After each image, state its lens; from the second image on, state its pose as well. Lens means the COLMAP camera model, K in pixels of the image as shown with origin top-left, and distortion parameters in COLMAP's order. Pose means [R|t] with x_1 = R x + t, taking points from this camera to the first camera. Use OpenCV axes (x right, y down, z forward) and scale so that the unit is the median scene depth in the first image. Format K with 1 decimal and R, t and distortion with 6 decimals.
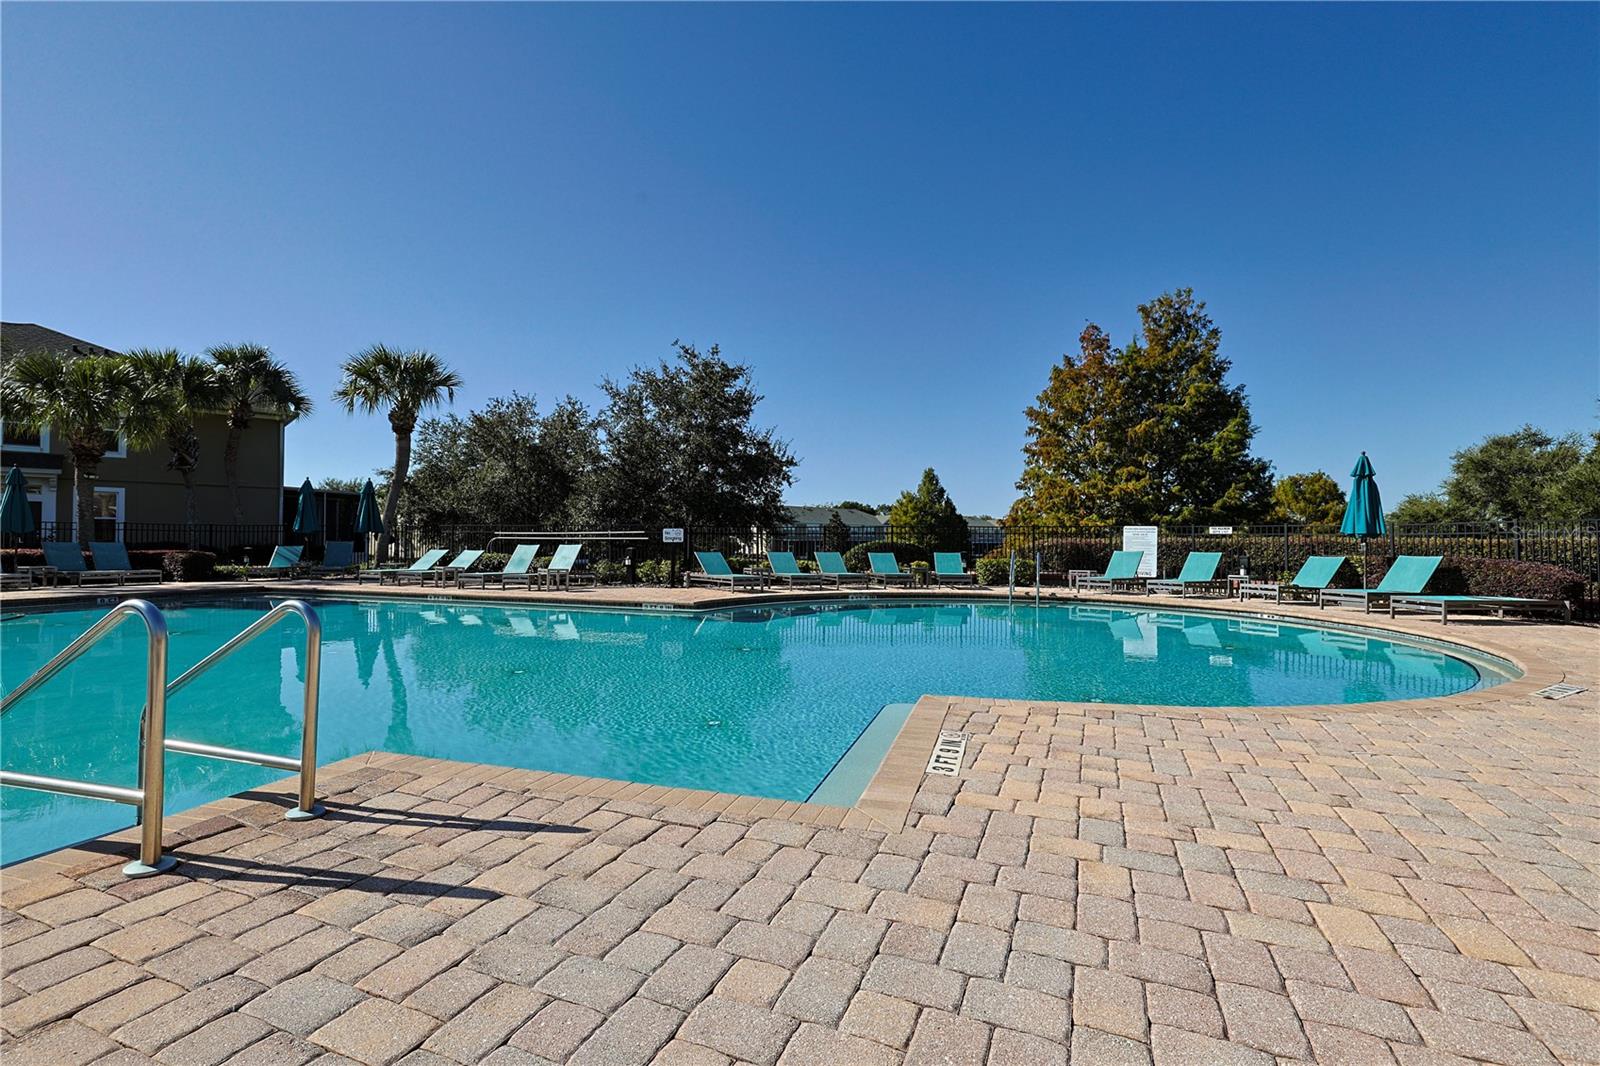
lens RADIAL K [[726.4, 0, 800.0], [0, 726.4, 533.0], [0, 0, 1]] dist [0.001447, 0.000694]
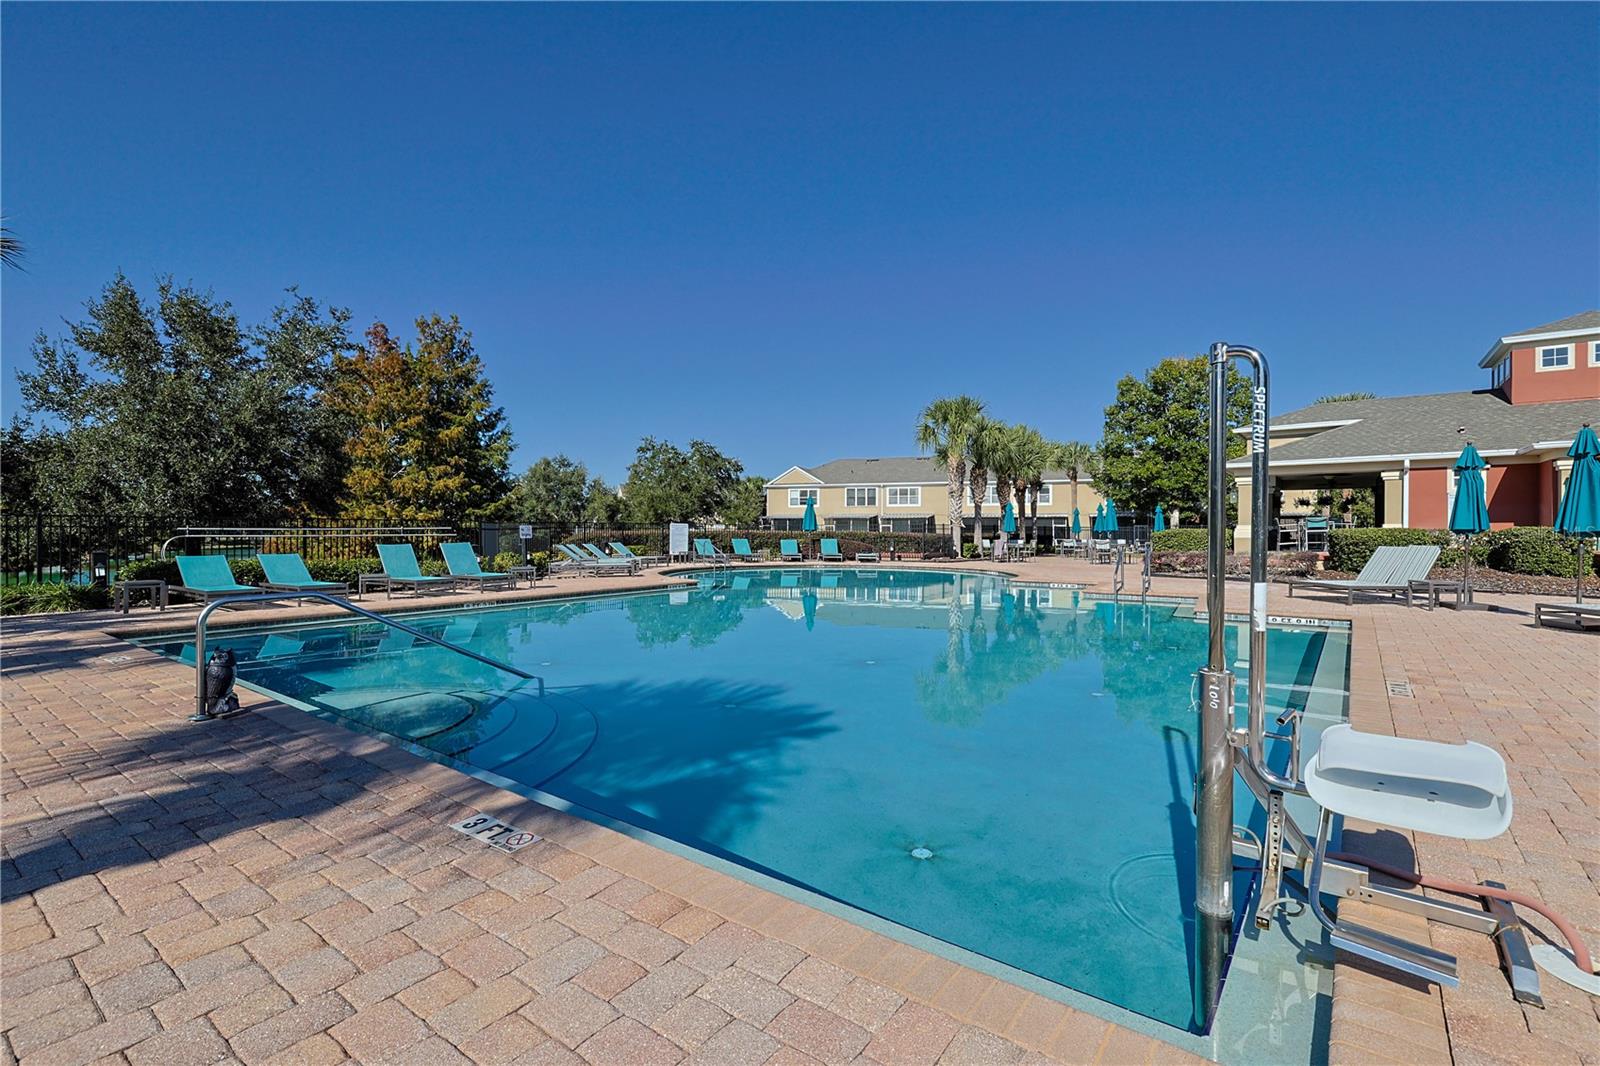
lens RADIAL K [[726.4, 0, 800.0], [0, 726.4, 533.0], [0, 0, 1]] dist [0.001447, 0.000694]
pose [[0.270650, -0.008854, 0.962637, -0.491956], [-0.010368, 0.999873, 0.012112, -0.005592], [-0.962622, -0.013259, 0.270524, 0.149673]]
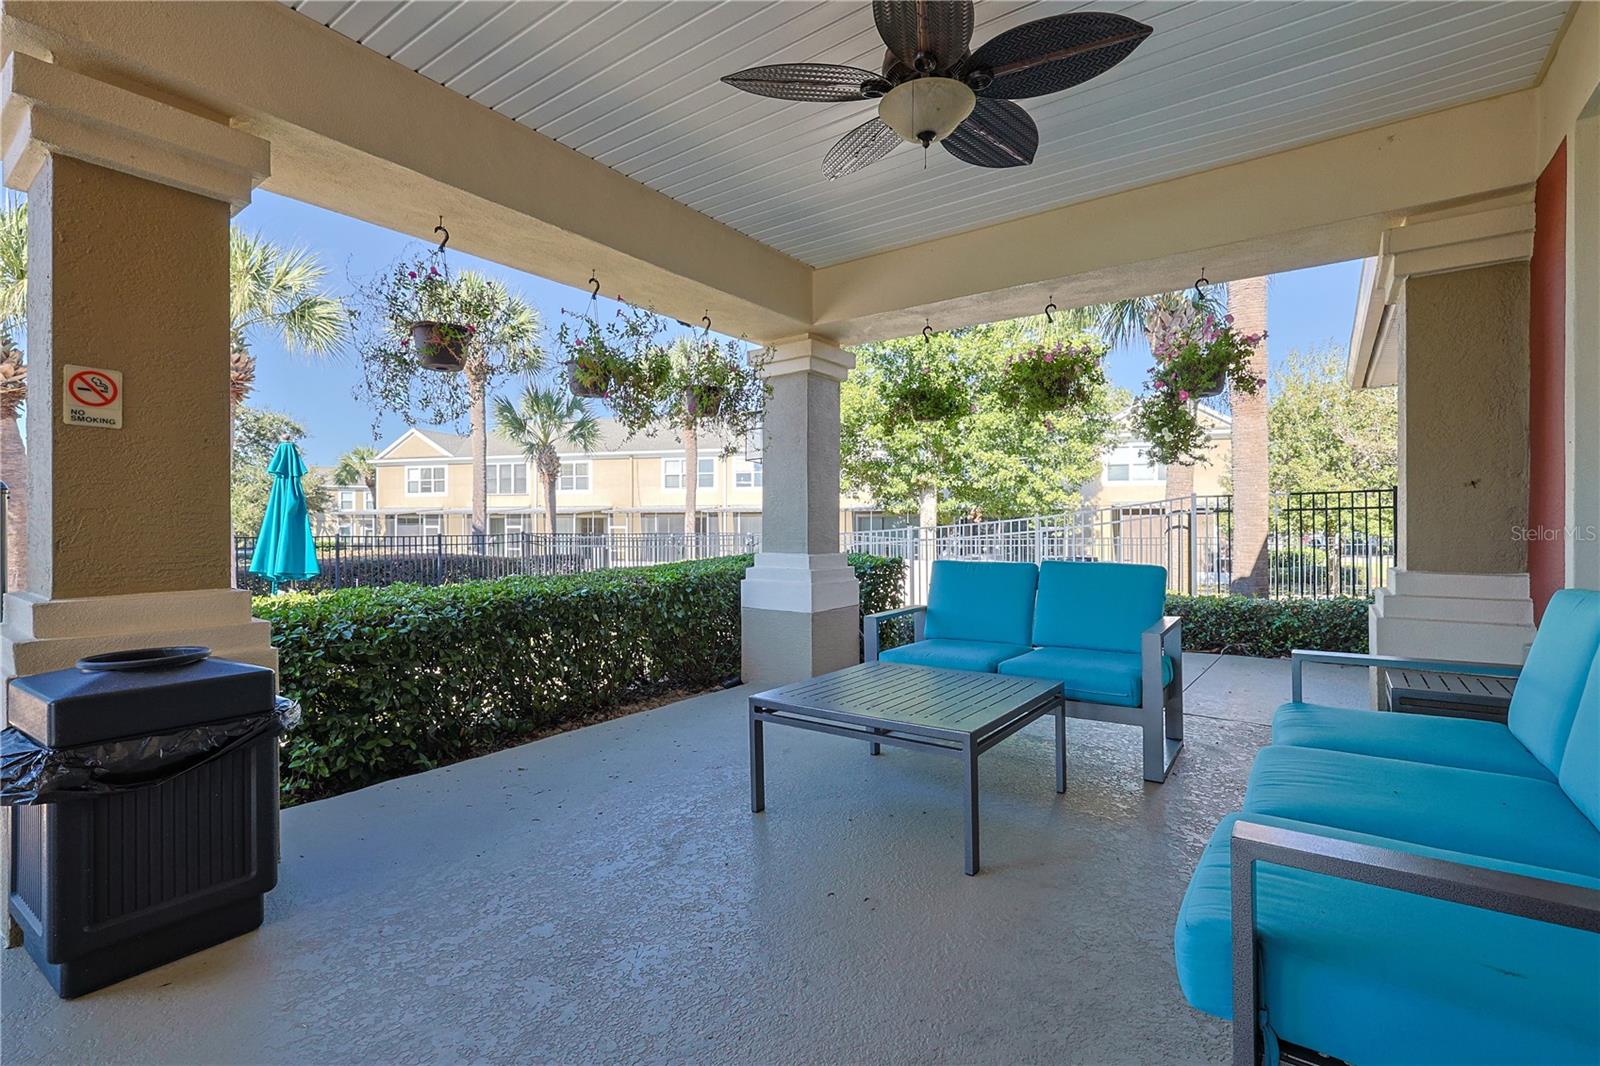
lens RADIAL K [[726.4, 0, 800.0], [0, 726.4, 533.0], [0, 0, 1]] dist [0.001447, 0.000694]
pose [[0.241713, -0.007697, 0.970317, 0.362712], [-0.012267, 0.999864, 0.010987, -0.011670], [-0.970270, -0.014558, 0.241586, -0.198217]]
